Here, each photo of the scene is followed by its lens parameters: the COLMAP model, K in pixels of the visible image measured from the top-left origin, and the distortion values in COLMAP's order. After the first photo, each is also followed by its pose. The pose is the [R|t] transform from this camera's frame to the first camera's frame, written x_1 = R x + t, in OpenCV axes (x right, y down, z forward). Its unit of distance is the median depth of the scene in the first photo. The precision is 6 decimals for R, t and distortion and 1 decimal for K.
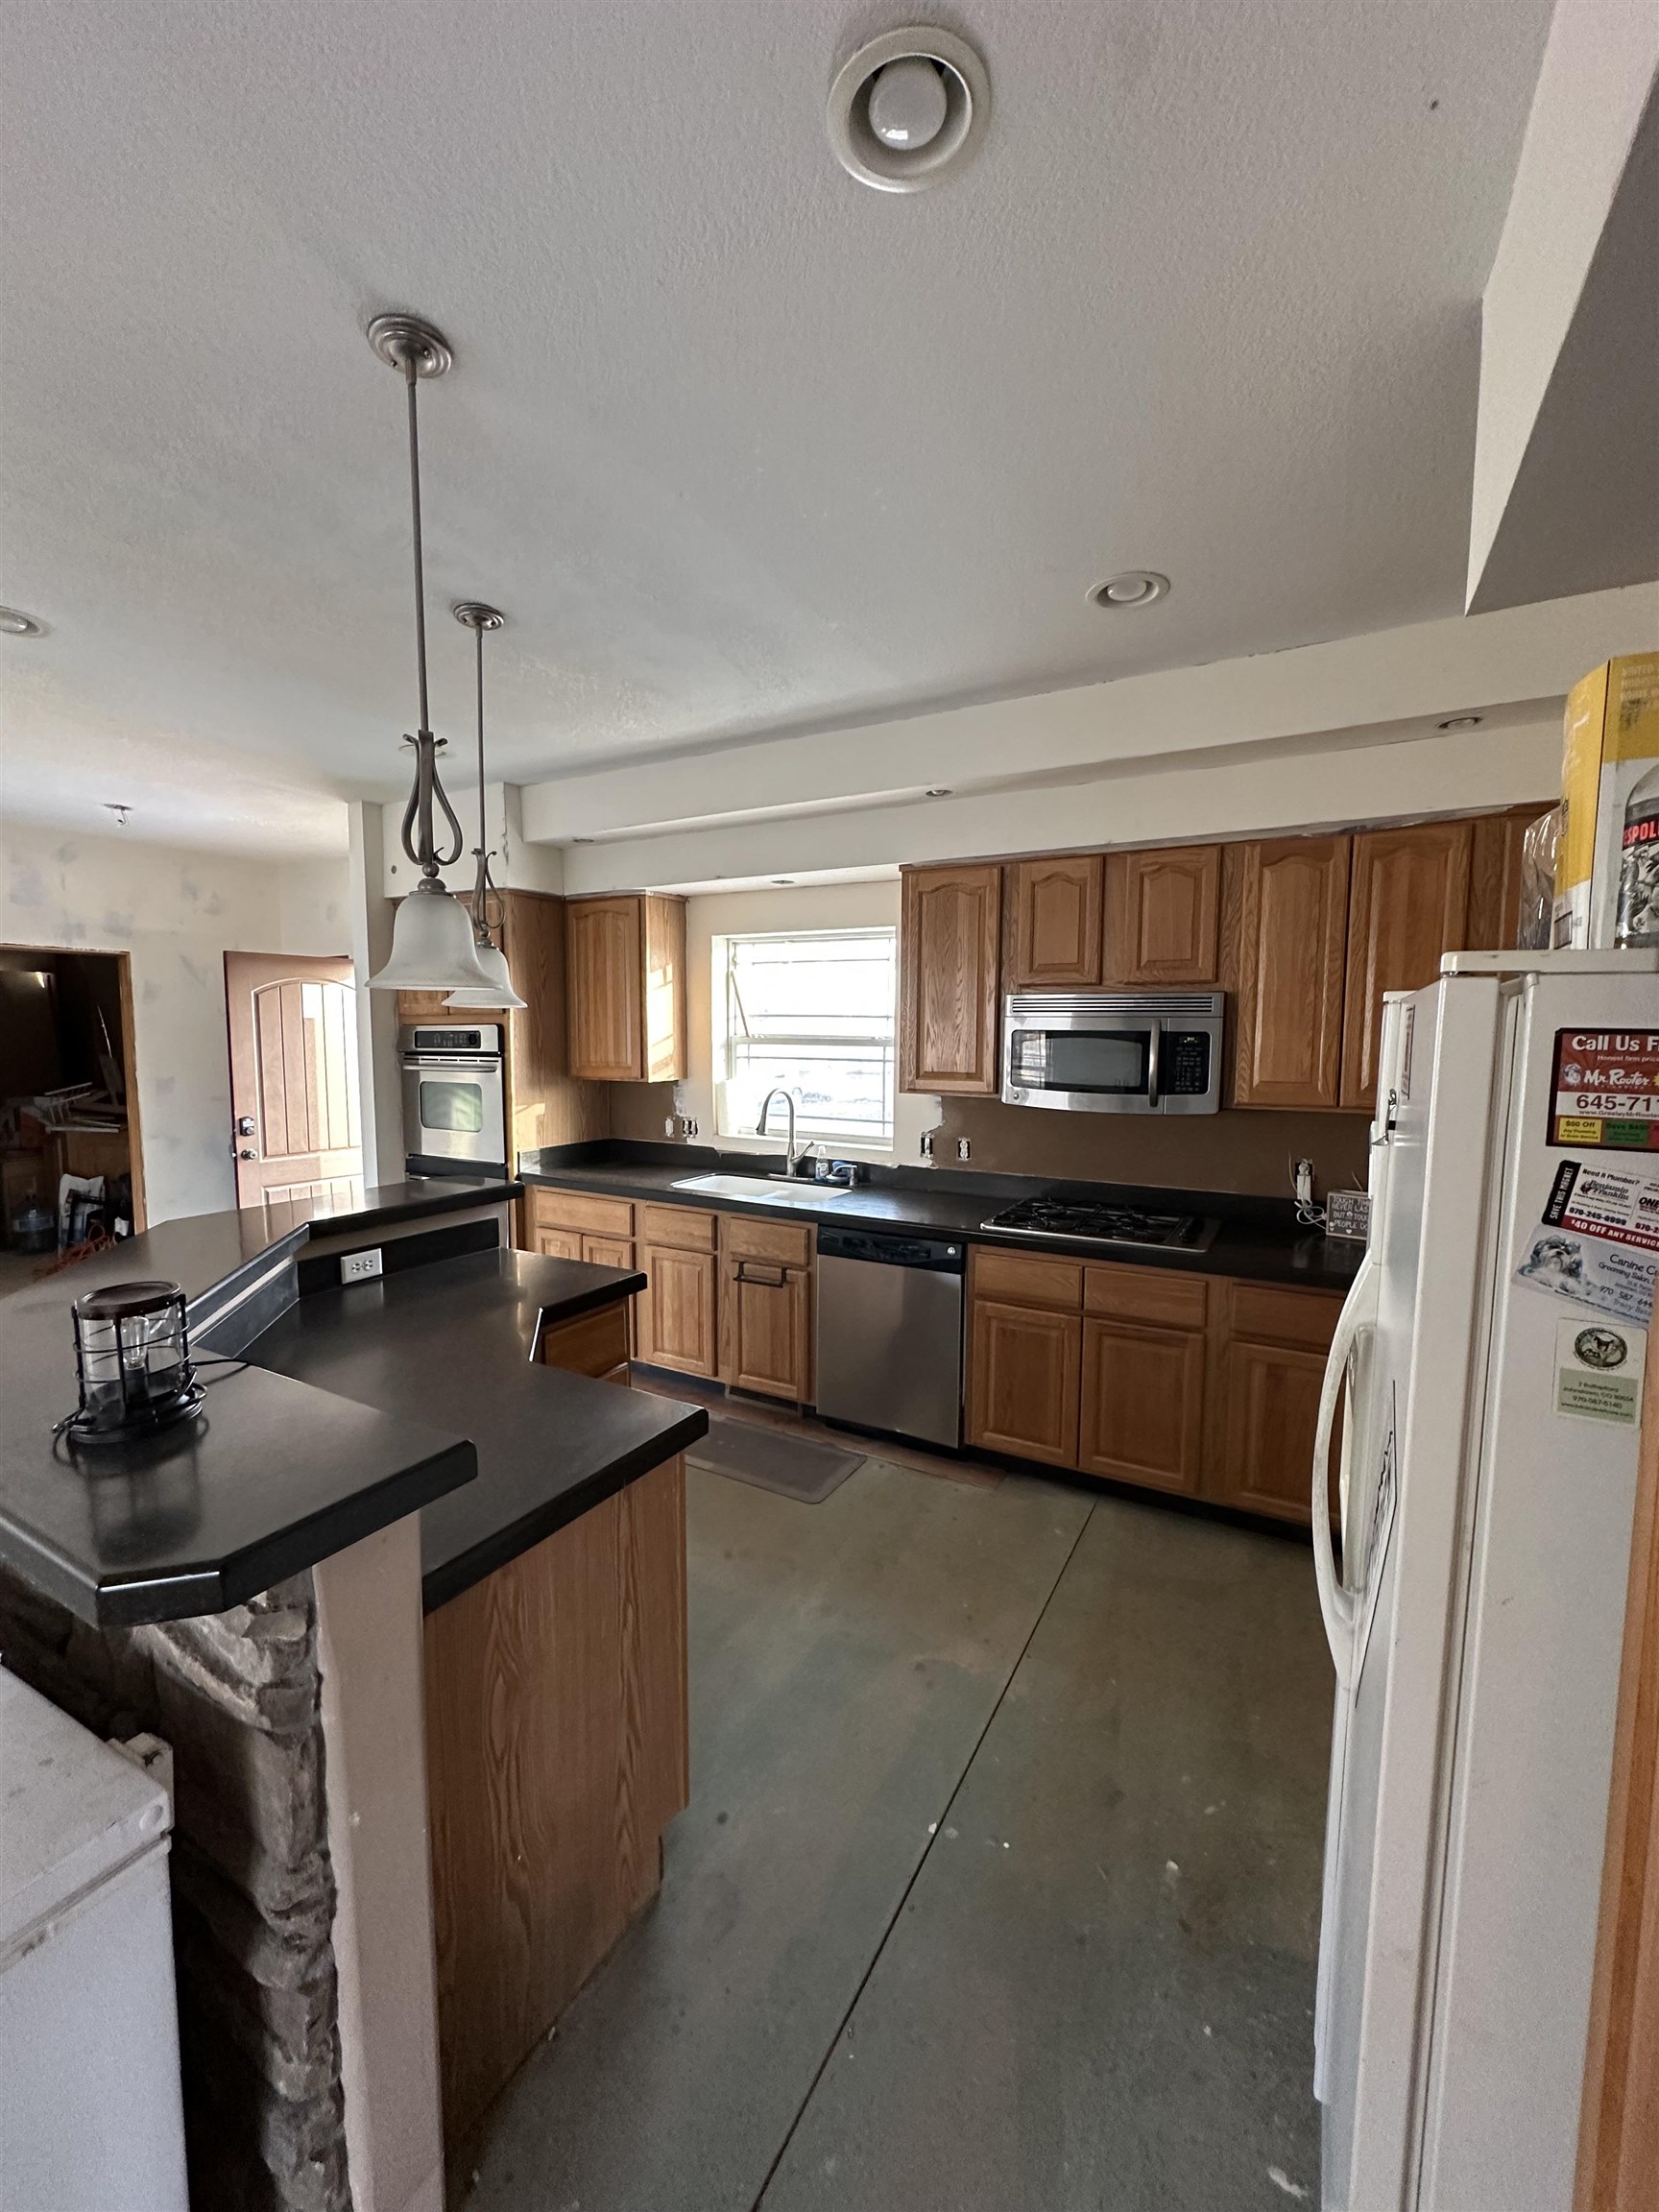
lens RADIAL K [[882.7, 0, 823.6], [0, 882.7, 1108.0], [0, 0, 1]] dist [-0.001220, -0.000091]
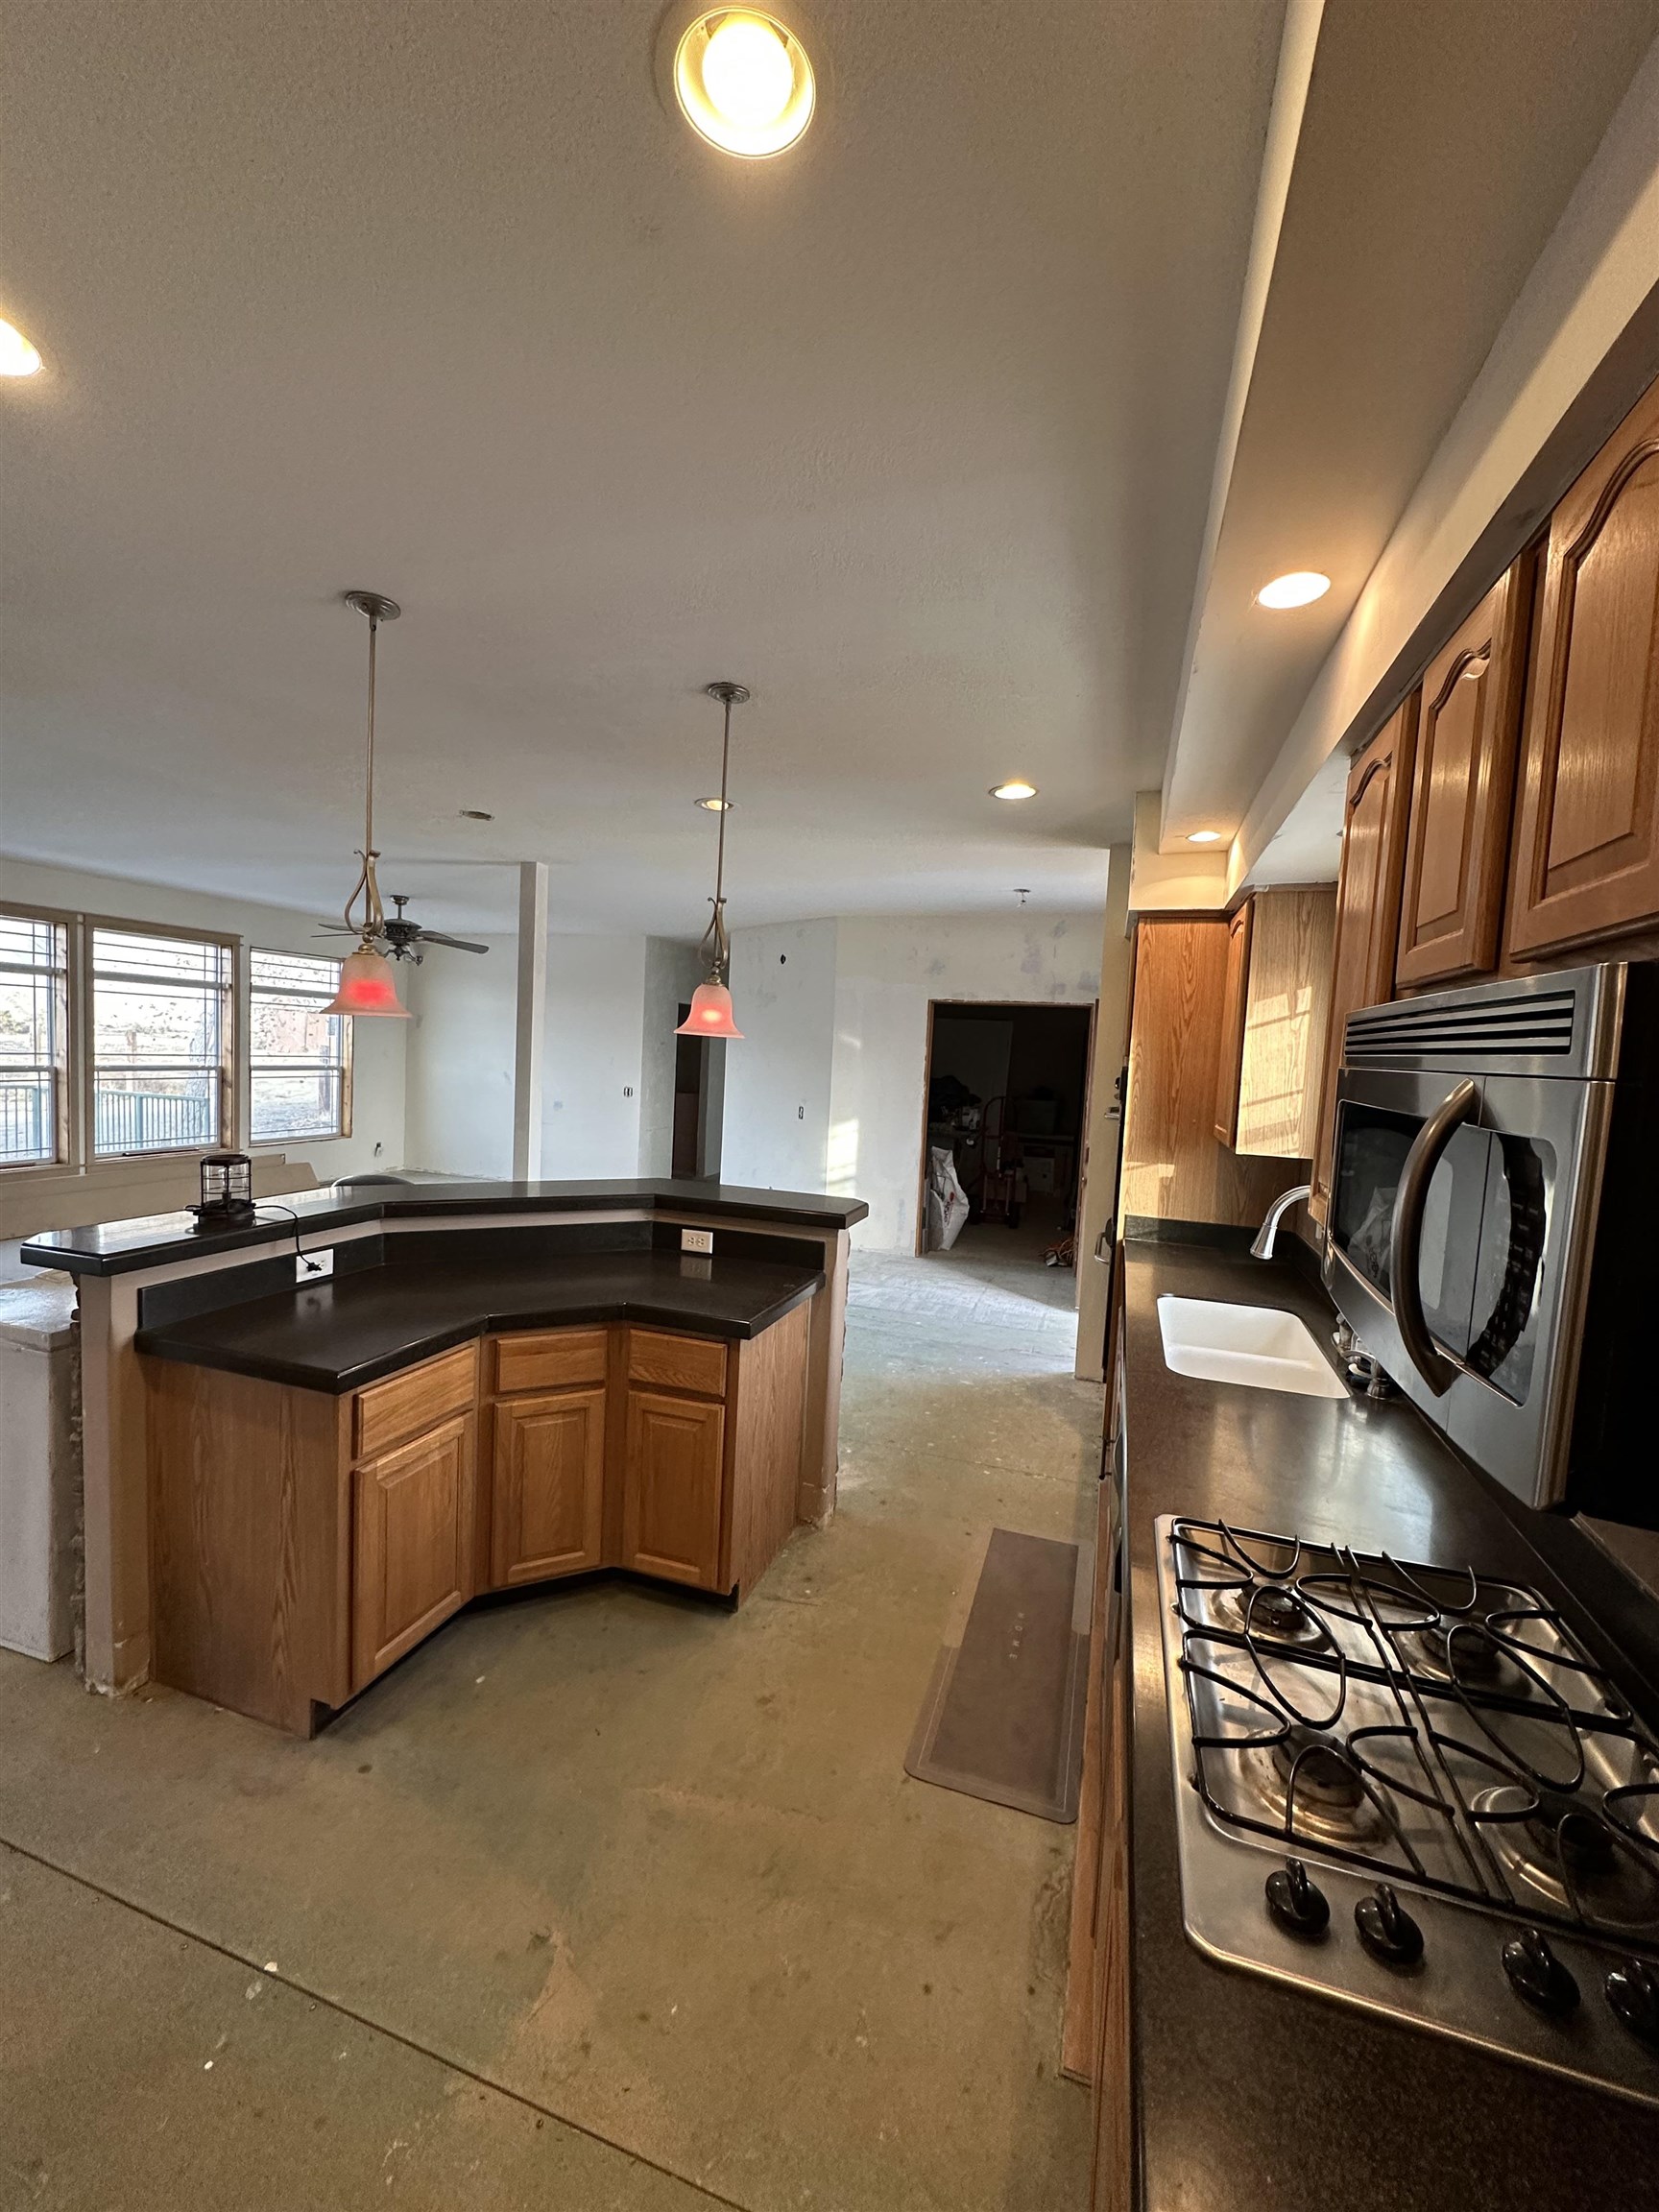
lens RADIAL K [[882.7, 0, 831.2], [0, 882.7, 1107.5], [0, 0, 1]] dist [-0.001220, -0.000091]
pose [[0.194929, 0.071927, -0.978177, 0.459662], [-0.133601, 0.989959, 0.046170, -0.058936], [0.971676, 0.121686, 0.202581, 0.569286]]
